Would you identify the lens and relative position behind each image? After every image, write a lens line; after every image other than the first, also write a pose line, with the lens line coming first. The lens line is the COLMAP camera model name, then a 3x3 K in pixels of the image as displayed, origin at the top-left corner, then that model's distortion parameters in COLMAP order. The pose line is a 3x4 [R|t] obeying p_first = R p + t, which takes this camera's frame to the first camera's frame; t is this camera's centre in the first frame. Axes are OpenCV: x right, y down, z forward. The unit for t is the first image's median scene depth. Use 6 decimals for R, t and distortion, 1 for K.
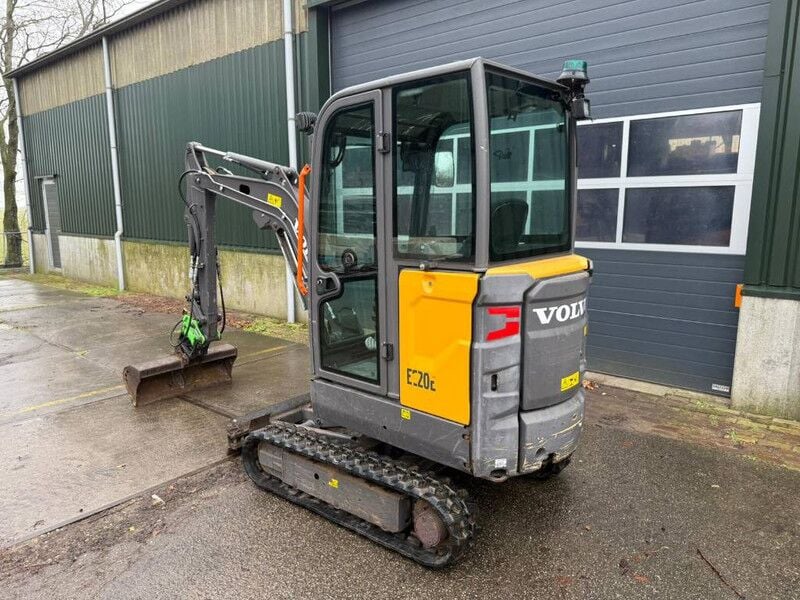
lens RADIAL K [[567.0, 0, 394.4], [0, 567.0, 298.0], [0, 0, 1]] dist [0.050088, -0.057069]
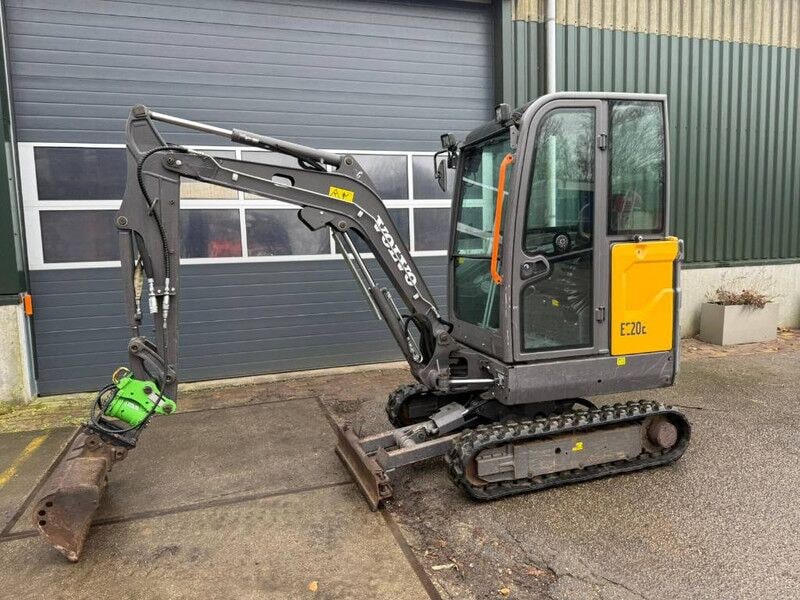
lens RADIAL K [[567.0, 0, 404.0], [0, 567.0, 295.1], [0, 0, 1]] dist [0.050088, -0.057069]
pose [[0.519185, -0.090855, 0.849819, -0.819643], [0.163645, 0.986504, 0.005492, -0.014135], [-0.838849, 0.136217, 0.527046, 0.462577]]
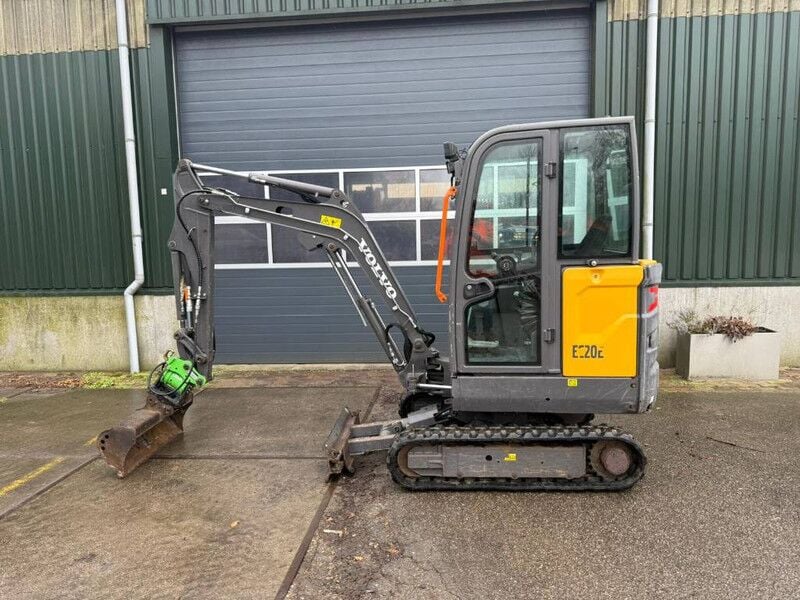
lens RADIAL K [[567.0, 0, 400.1], [0, 567.0, 296.9], [0, 0, 1]] dist [0.050088, -0.057069]
pose [[0.811601, -0.073556, 0.579563, -0.653534], [0.113436, 0.993003, -0.032824, 0.008601], [-0.573093, 0.092384, 0.814266, 0.106466]]
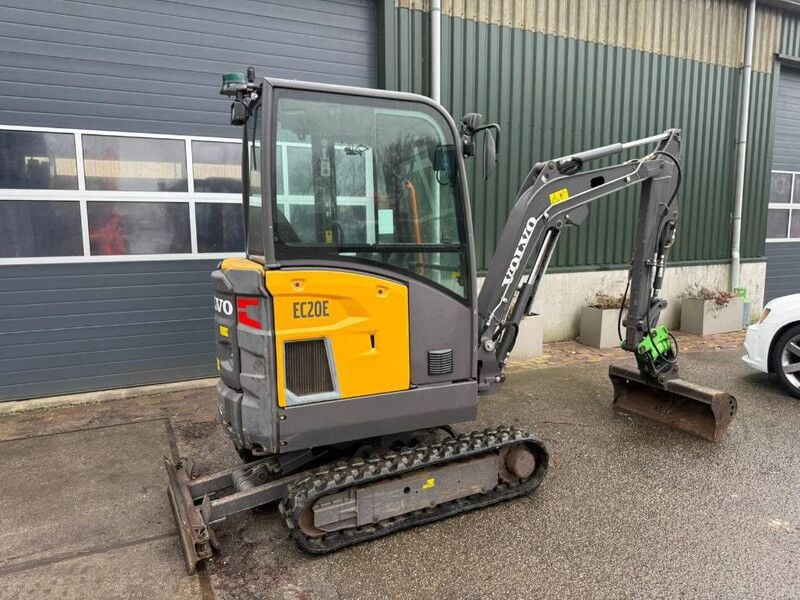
lens RADIAL K [[567.0, 0, 400.7], [0, 567.0, 300.4], [0, 0, 1]] dist [0.050088, -0.057069]
pose [[0.391128, -0.117562, 0.912797, -0.696828], [0.151949, 0.986446, 0.061938, -0.043643], [-0.907706, 0.114473, 0.403690, 0.420711]]
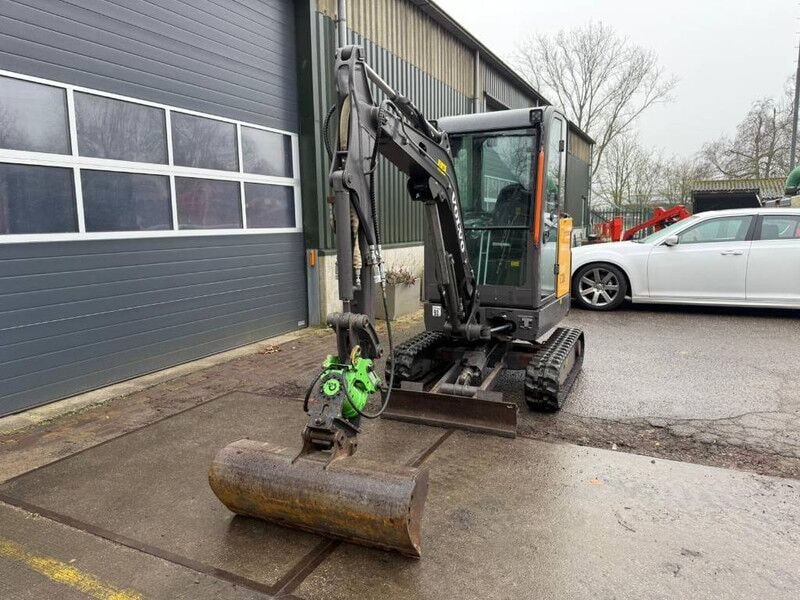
lens RADIAL K [[567.0, 0, 400.3], [0, 567.0, 294.3], [0, 0, 1]] dist [0.050088, -0.057069]
pose [[-0.259916, -0.115917, 0.958648, -0.999356], [0.170269, 0.971712, 0.163661, -0.124734], [-0.950501, 0.205767, -0.232827, 1.213465]]
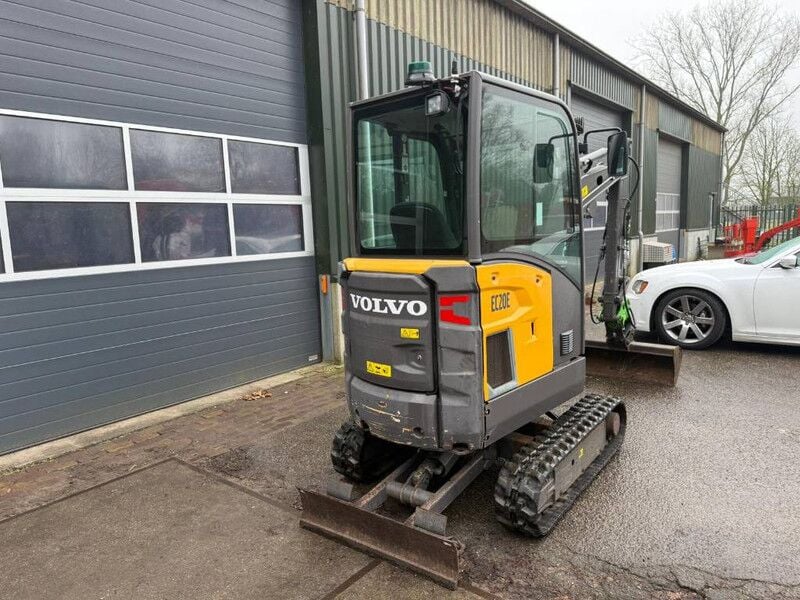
lens RADIAL K [[567.0, 0, 396.5], [0, 567.0, 297.2], [0, 0, 1]] dist [0.050088, -0.057069]
pose [[-0.048635, -0.123658, 0.991132, -0.793558], [0.192604, 0.972522, 0.130787, -0.124293], [-0.980071, 0.197257, -0.023482, 0.914478]]
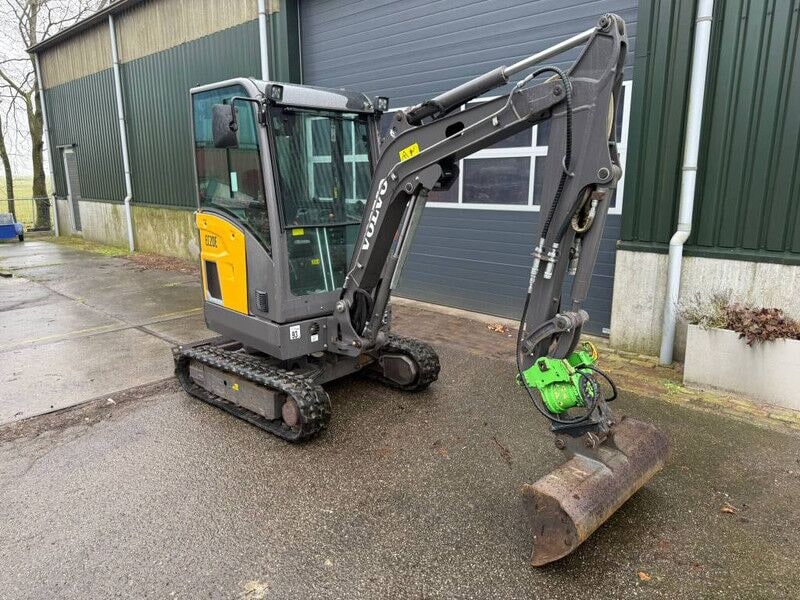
lens RADIAL K [[567.0, 0, 395.2], [0, 567.0, 295.8], [0, 0, 1]] dist [0.050088, -0.057069]
pose [[0.998553, 0.008894, -0.053033, 0.226265], [-0.006124, 0.998620, 0.052155, 0.032418], [0.053423, -0.051755, 0.997230, -0.187550]]
